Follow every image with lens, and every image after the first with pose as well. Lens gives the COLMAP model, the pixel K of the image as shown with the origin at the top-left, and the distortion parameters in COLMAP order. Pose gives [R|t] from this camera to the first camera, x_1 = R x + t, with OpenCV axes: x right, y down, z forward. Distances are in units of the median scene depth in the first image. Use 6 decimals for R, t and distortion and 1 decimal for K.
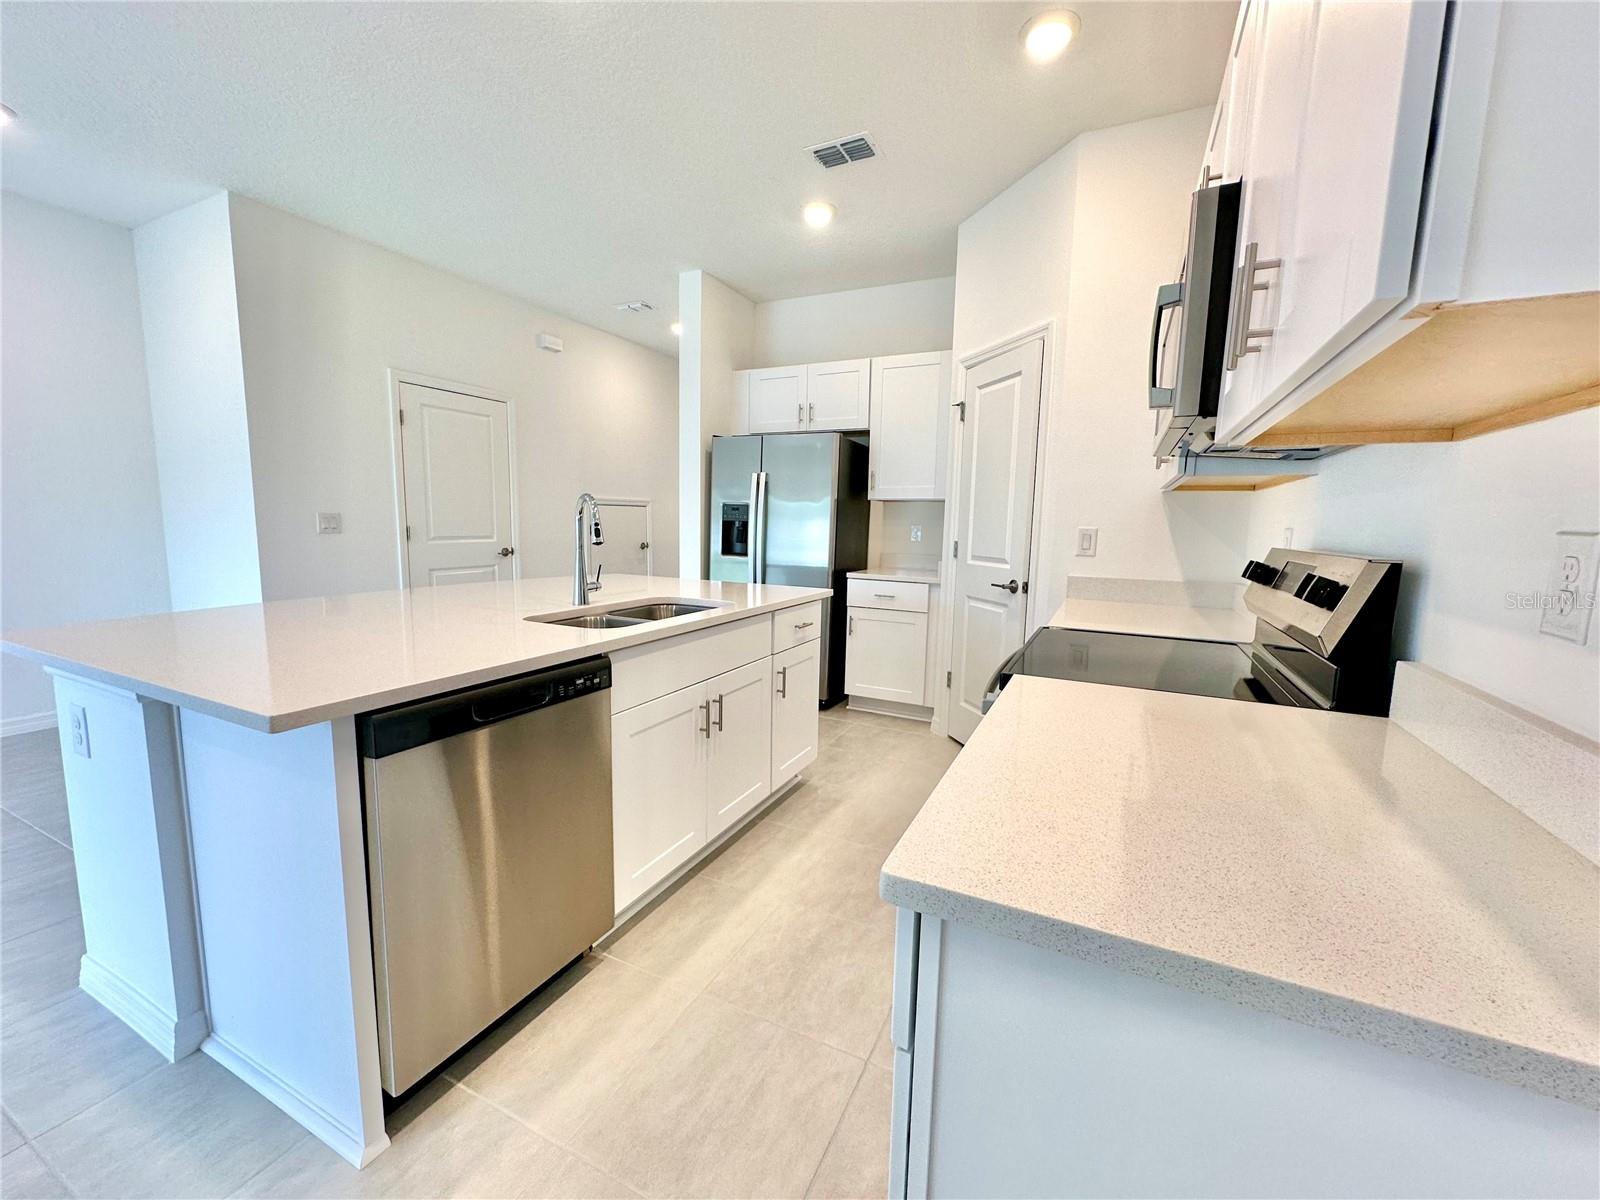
lens RADIAL K [[638.9, 0, 798.7], [0, 638.9, 604.3], [0, 0, 1]] dist [-0.002029, 0.001321]
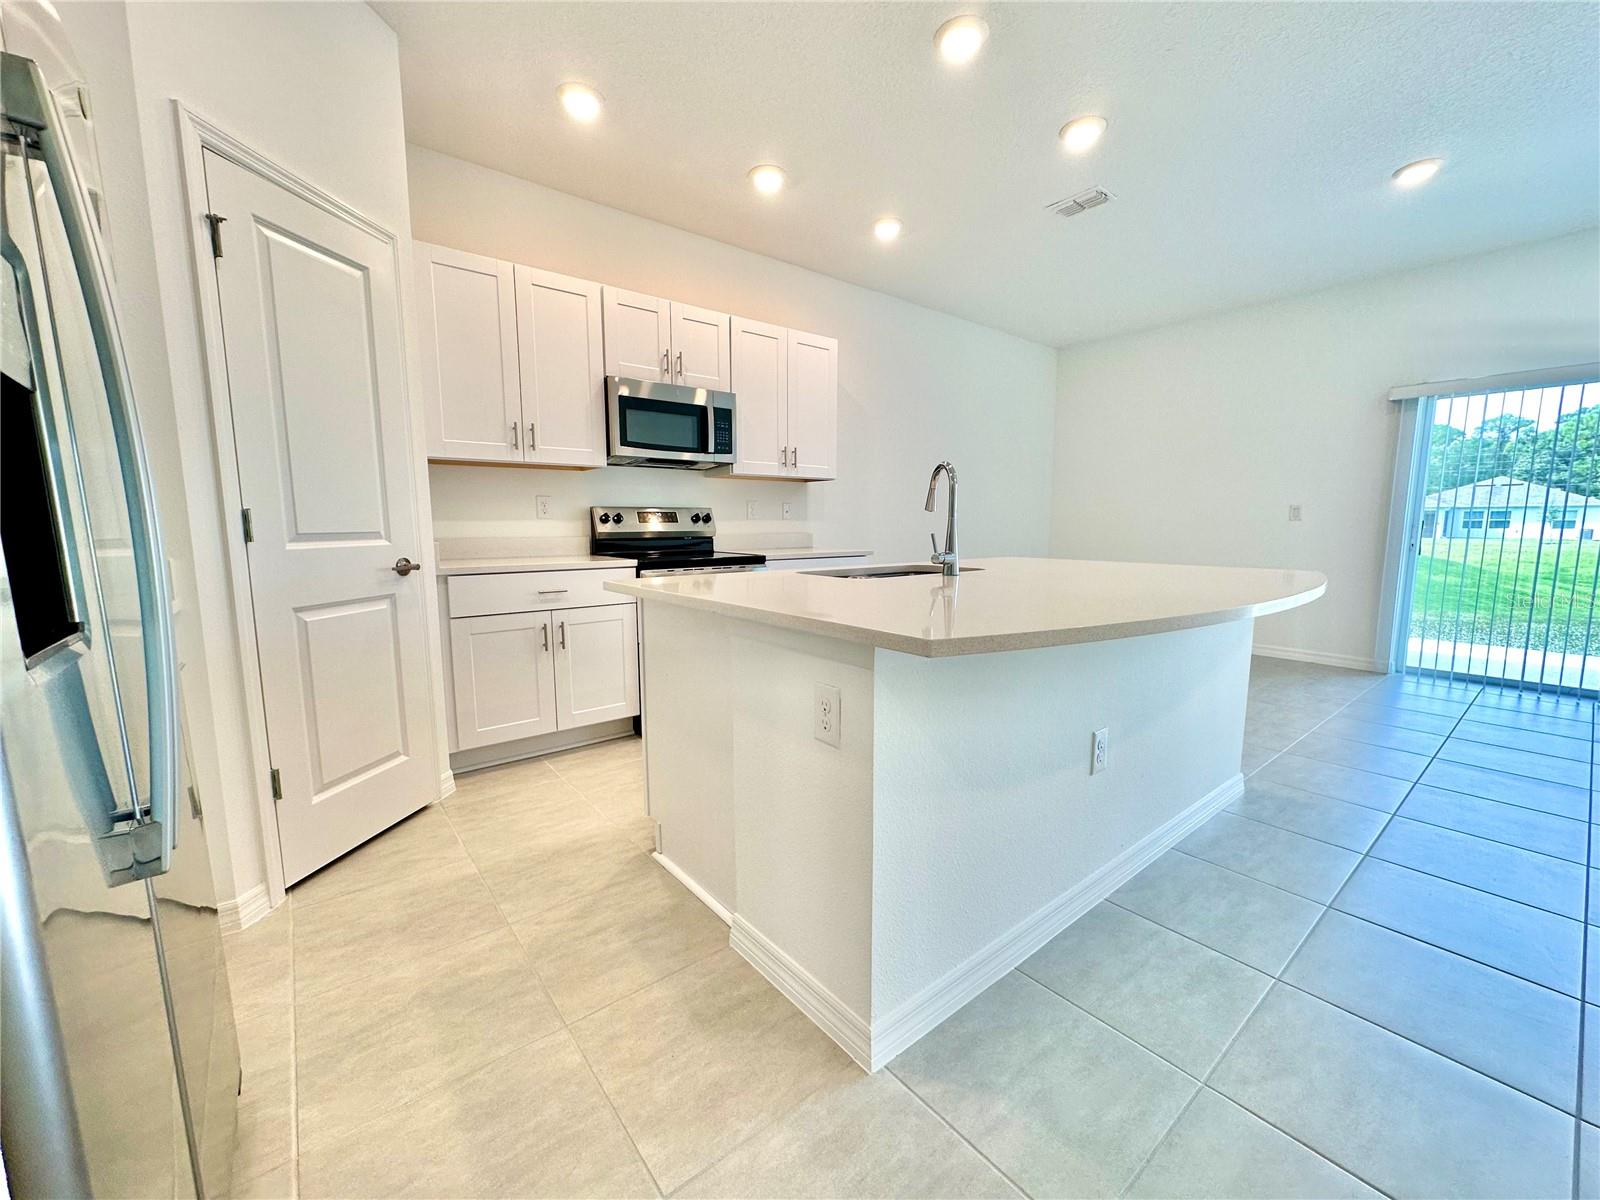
lens RADIAL K [[638.9, 0, 805.0], [0, 638.9, 602.1], [0, 0, 1]] dist [-0.002029, 0.001321]
pose [[-0.907973, -0.073756, 0.412487, -0.355409], [0.035550, 0.967280, 0.251209, -0.138782], [-0.417519, 0.242755, -0.875642, 1.272905]]
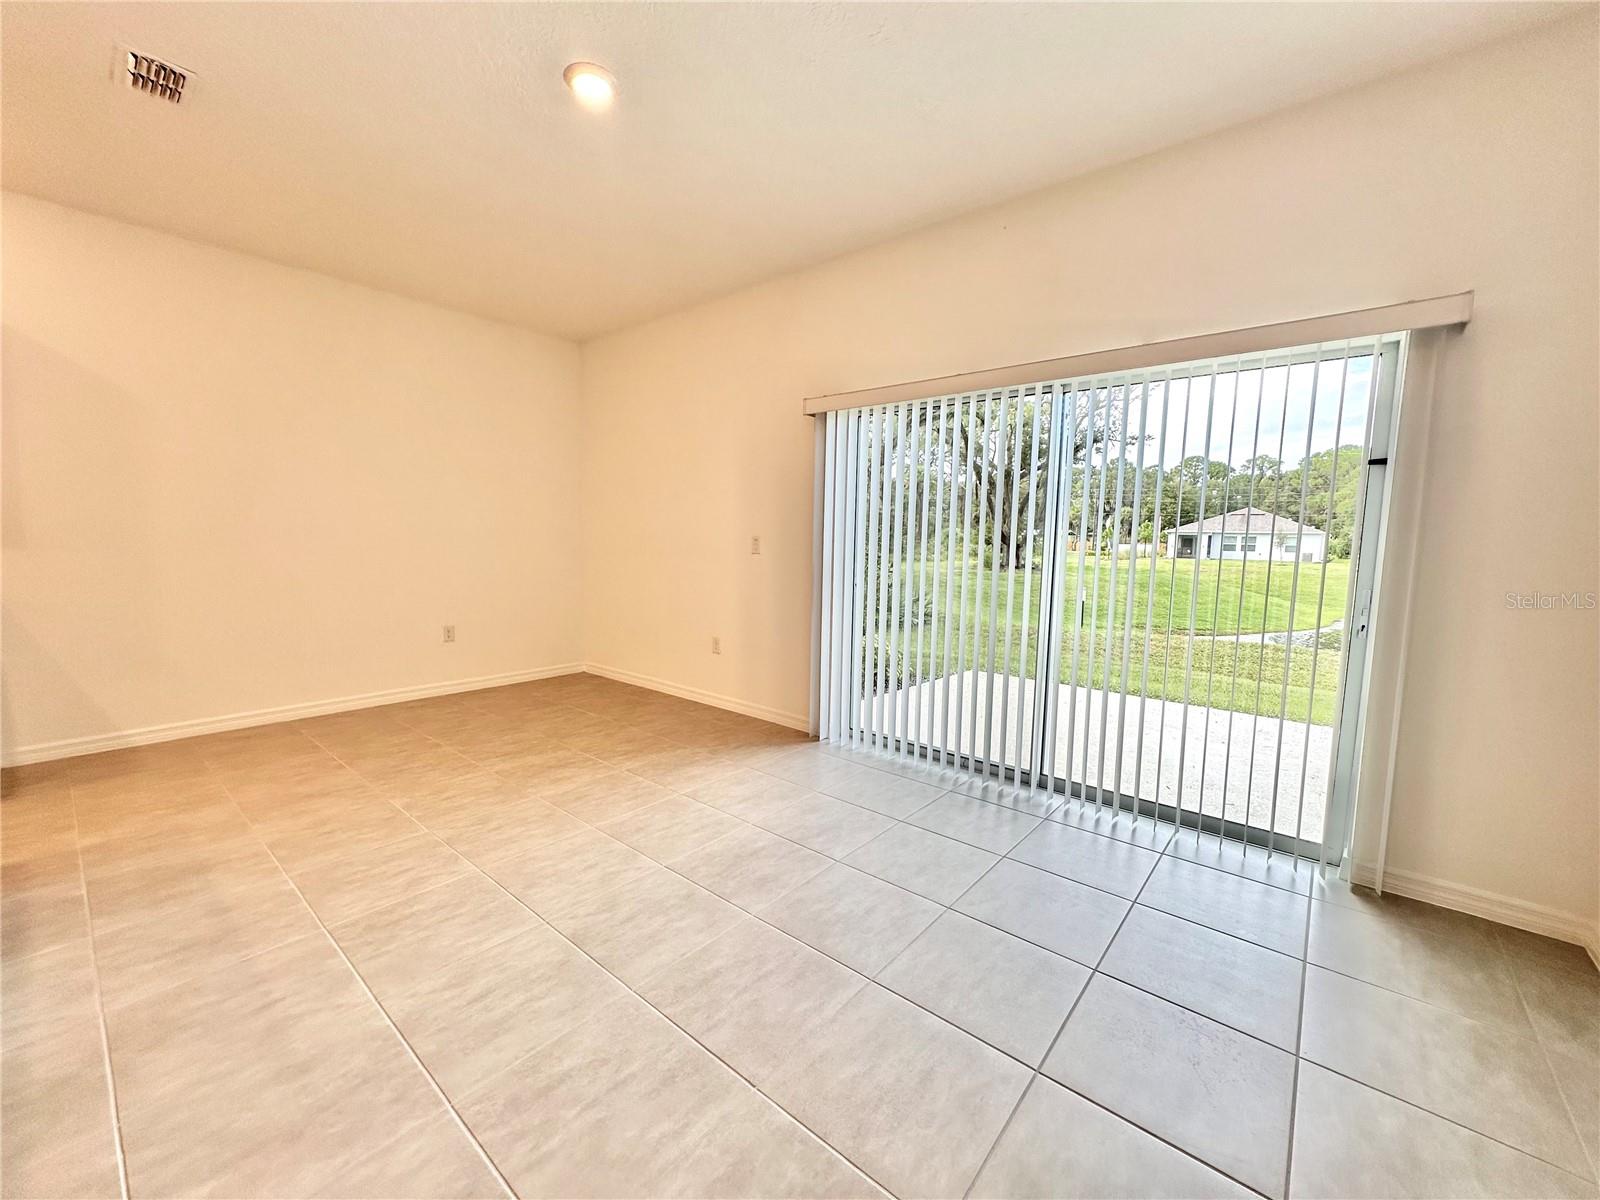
lens RADIAL K [[638.9, 0, 797.6], [0, 638.9, 592.5], [0, 0, 1]] dist [-0.002029, 0.001321]
pose [[-0.969559, -0.061211, 0.237085, -1.114860], [-0.007726, 0.975415, 0.220240, -0.112511], [-0.244738, 0.211704, -0.946195, 0.655008]]
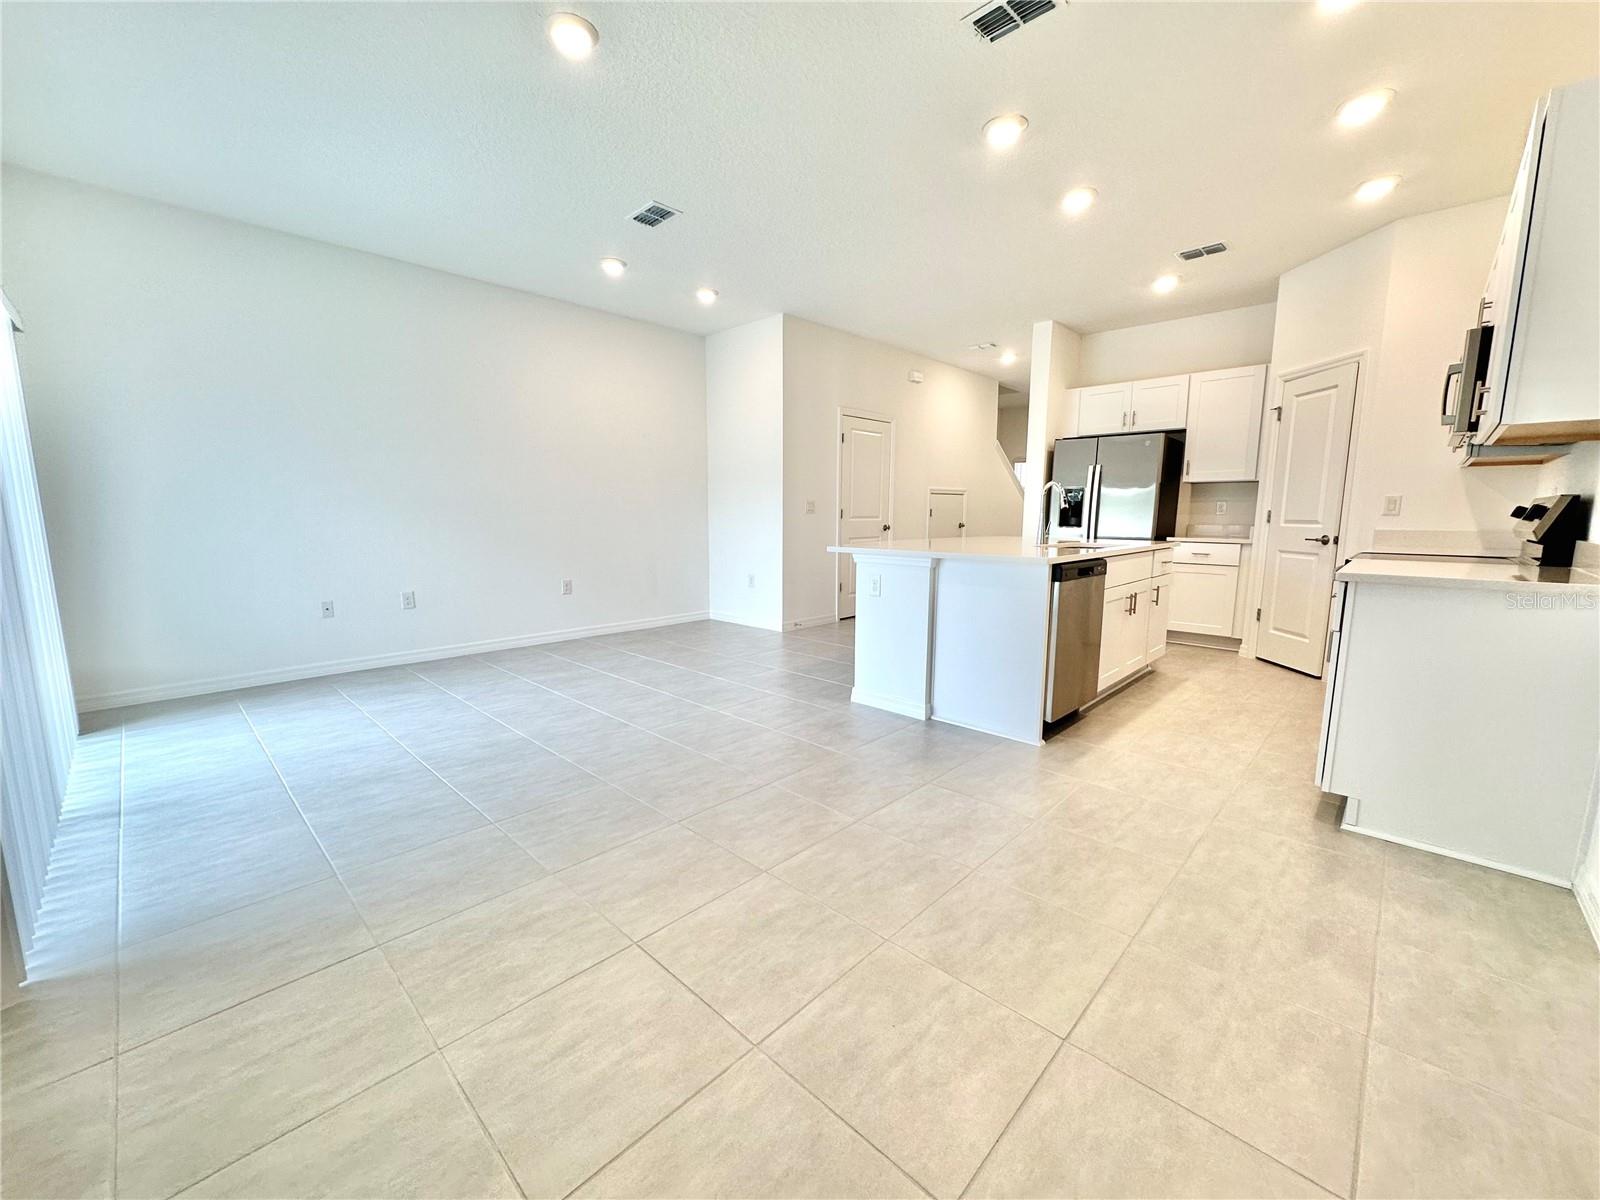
lens RADIAL K [[638.9, 0, 799.1], [0, 638.9, 602.8], [0, 0, 1]] dist [-0.002029, 0.001321]
pose [[0.953181, 0.024916, -0.301371, -0.288743], [-0.022908, 0.999686, 0.010194, 0.104992], [0.301530, -0.002813, 0.953452, -0.582345]]
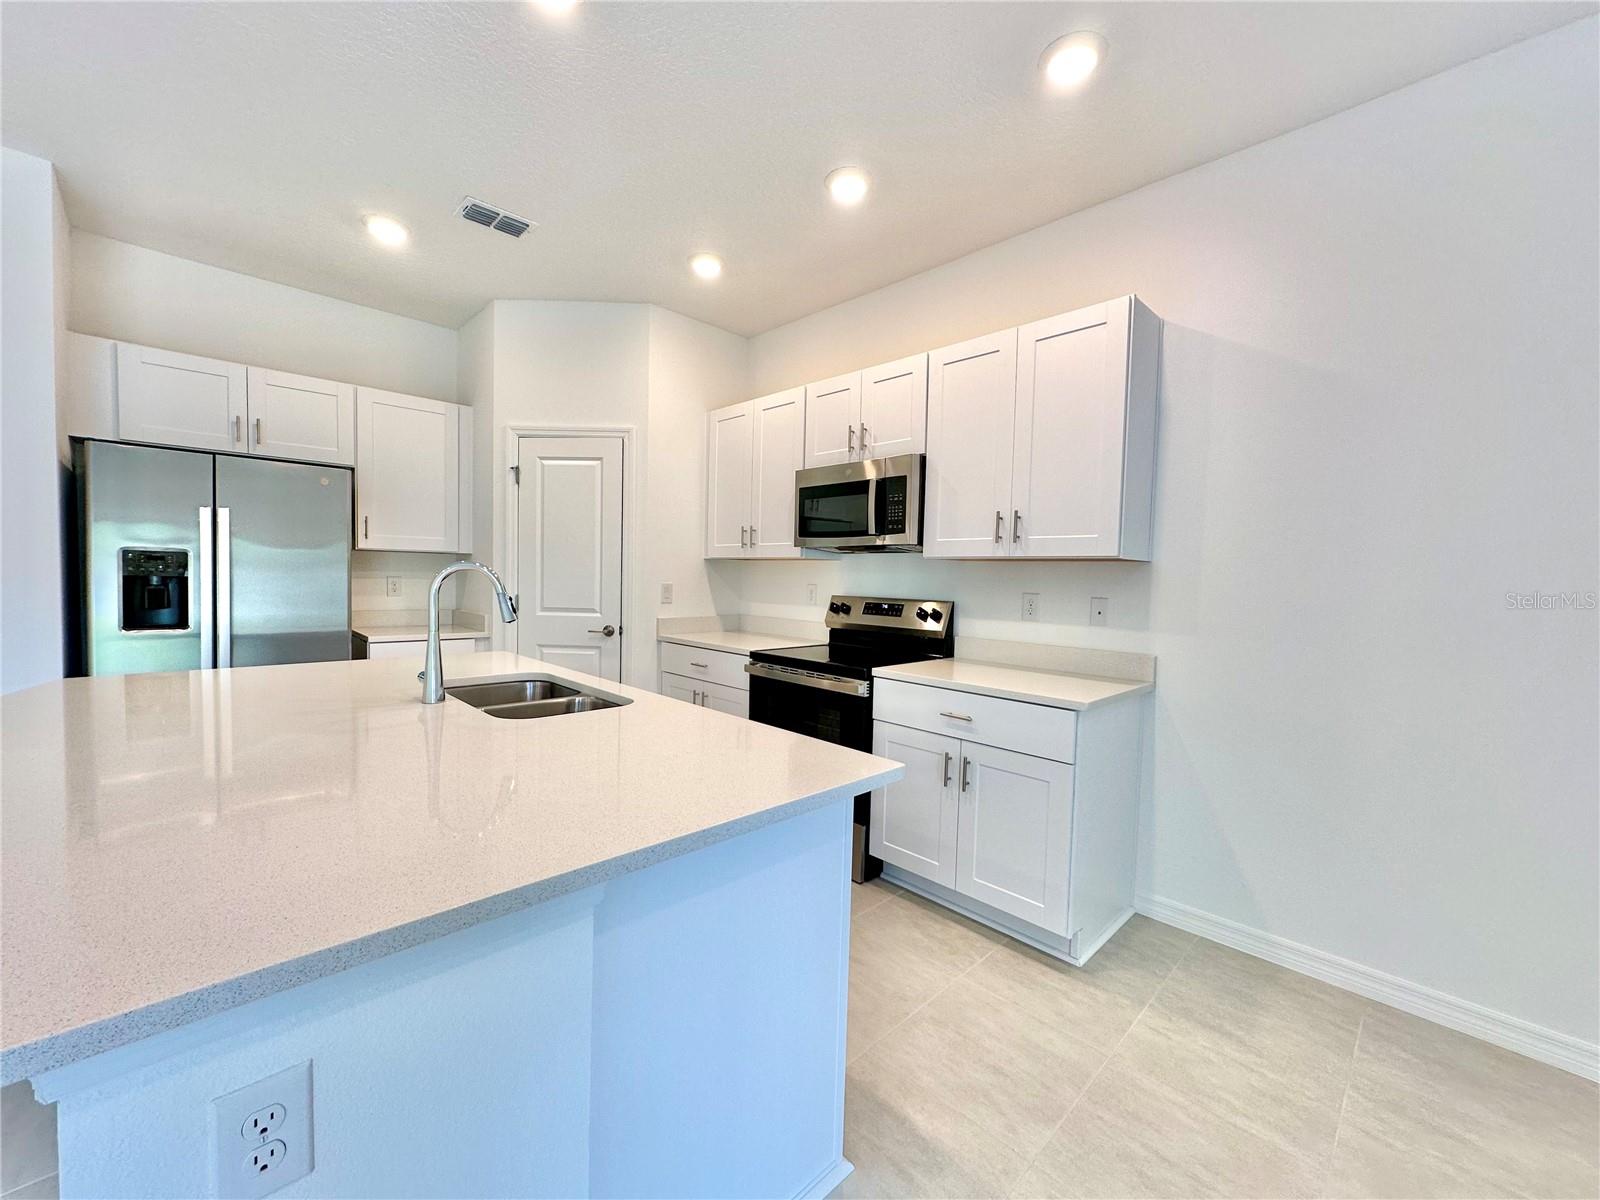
lens RADIAL K [[638.9, 0, 799.2], [0, 638.9, 604.0], [0, 0, 1]] dist [-0.002029, 0.001321]
pose [[0.335308, -0.054408, 0.940536, -0.595947], [0.105232, 0.994247, 0.019999, -0.056280], [-0.936213, 0.092269, 0.339104, 0.206542]]
